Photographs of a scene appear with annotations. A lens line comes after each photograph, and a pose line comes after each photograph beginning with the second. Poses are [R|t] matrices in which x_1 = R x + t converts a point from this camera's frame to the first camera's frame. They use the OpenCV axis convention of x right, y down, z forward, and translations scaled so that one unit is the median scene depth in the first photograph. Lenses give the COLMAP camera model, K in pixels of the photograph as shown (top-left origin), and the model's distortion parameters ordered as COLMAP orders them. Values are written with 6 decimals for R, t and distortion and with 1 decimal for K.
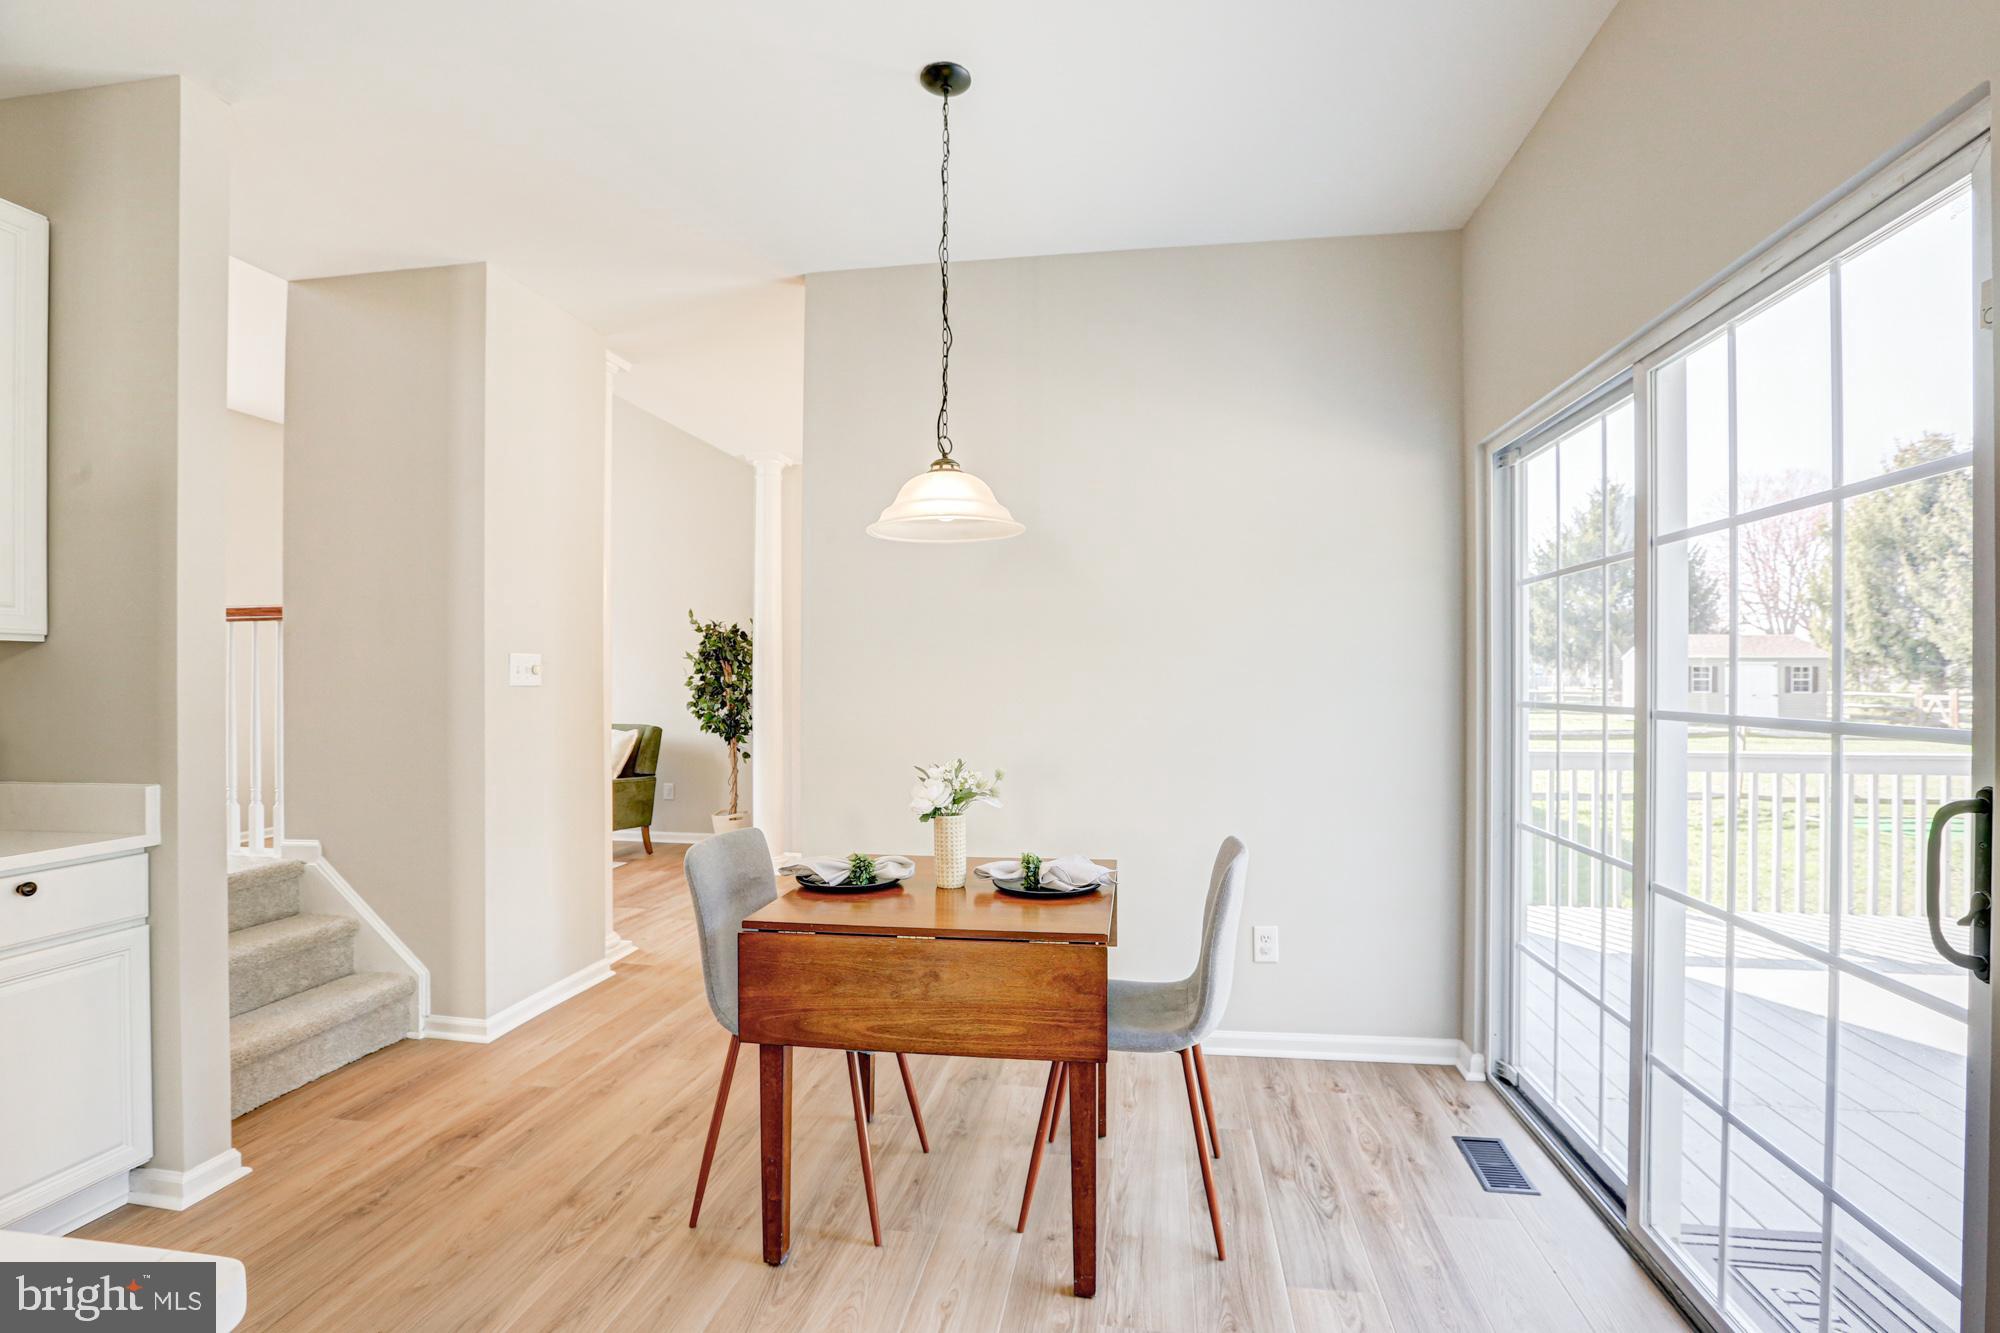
lens RADIAL K [[931.4, 0, 1000.8], [0, 931.4, 675.9], [0, 0, 1]] dist [-0.055455, 0.015450]
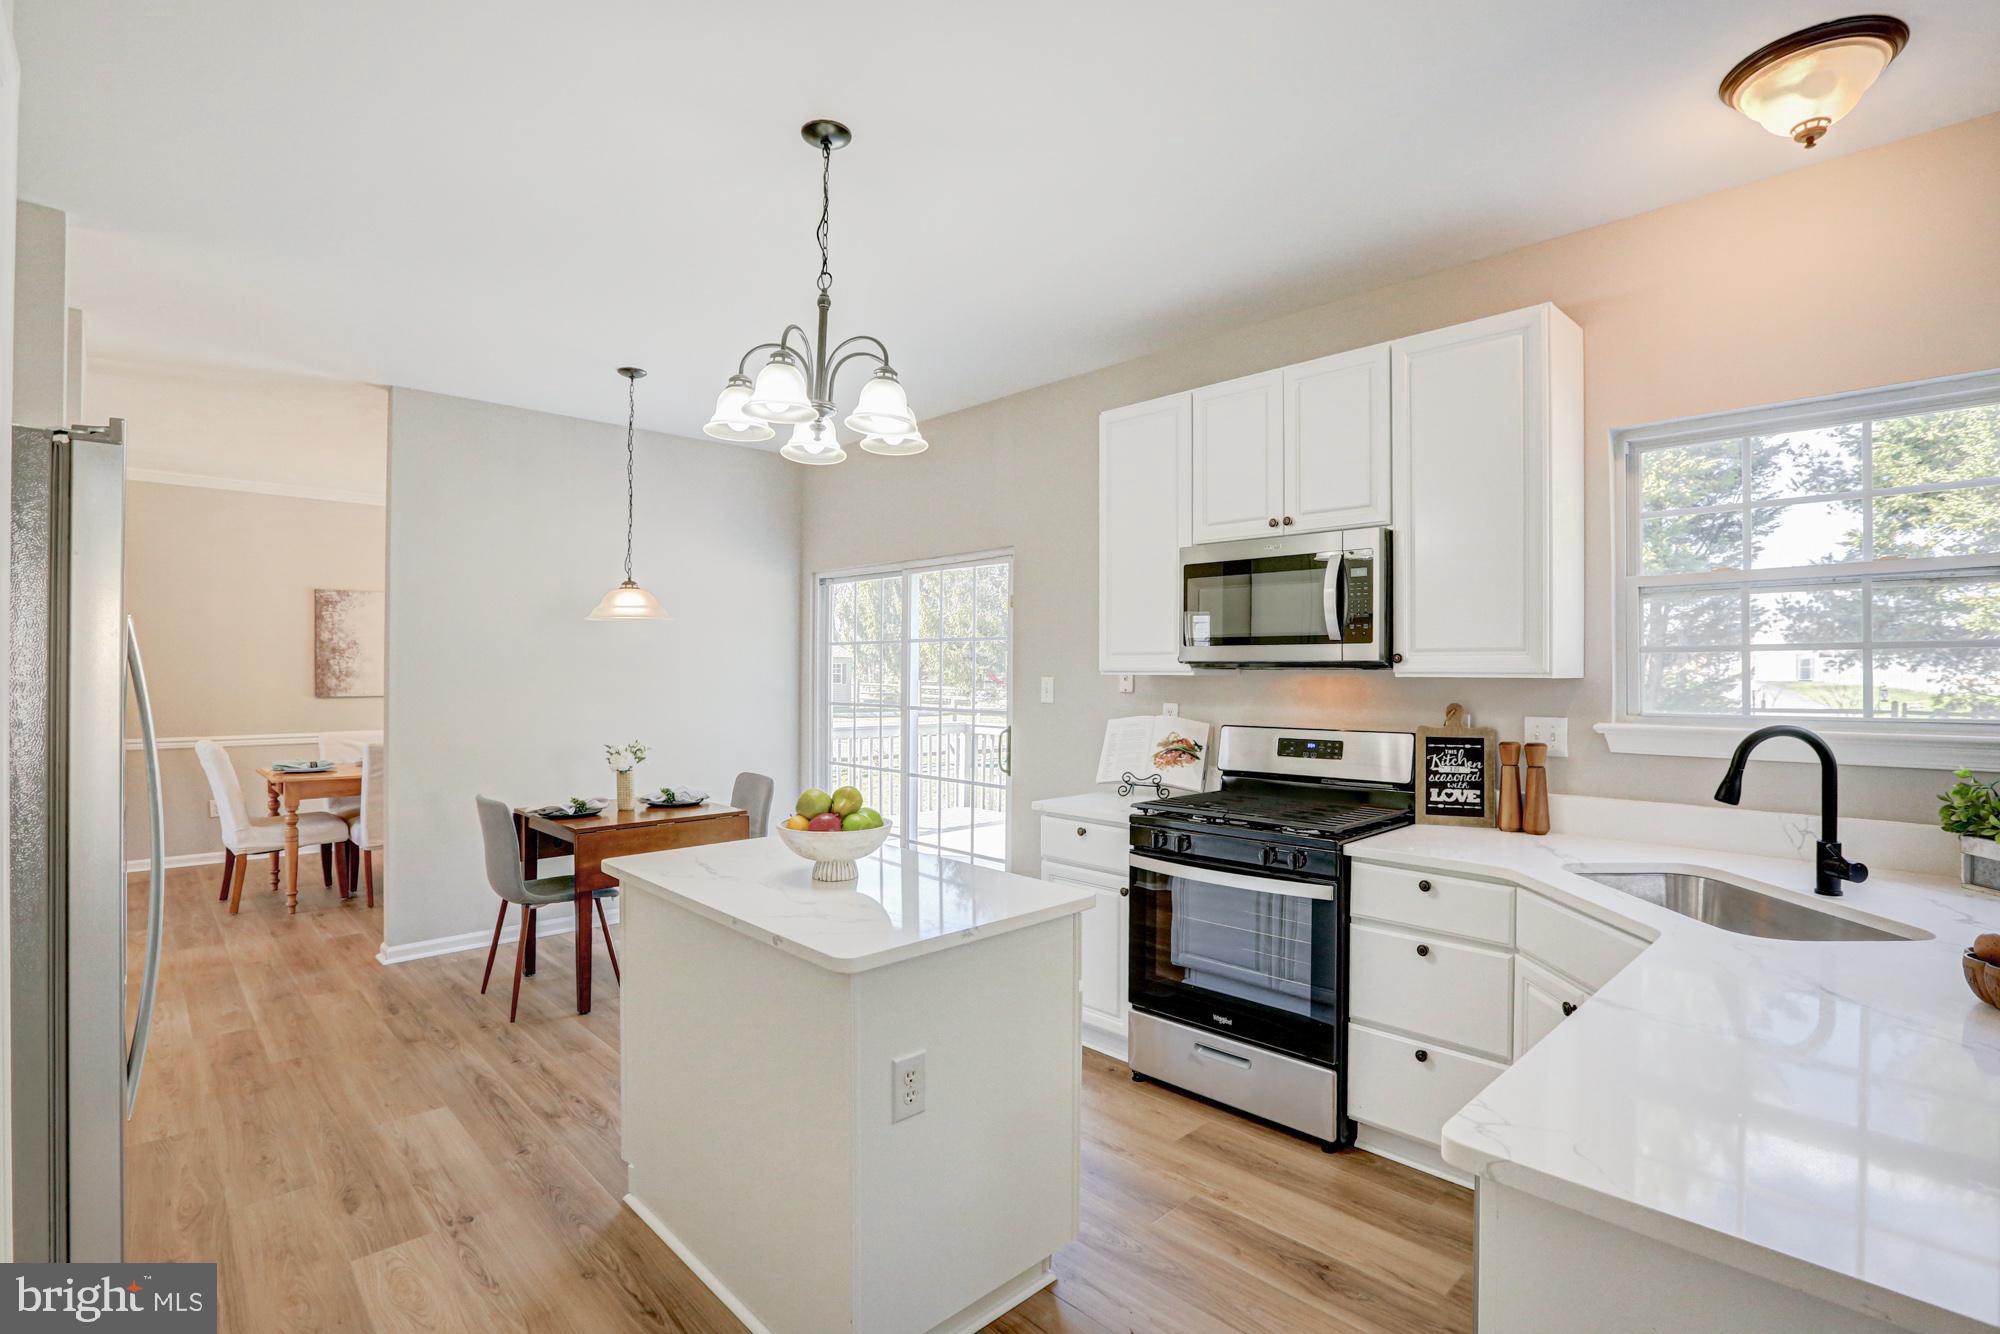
lens RADIAL K [[929.9, 0, 1023.7], [0, 929.9, 659.8], [0, 0, 1]] dist [-0.042182, 0.014801]
pose [[0.595567, 0.013980, 0.803184, -1.079583], [-0.005995, 0.999898, -0.012958, -0.055793], [-0.803283, 0.002902, 0.595590, -0.747646]]
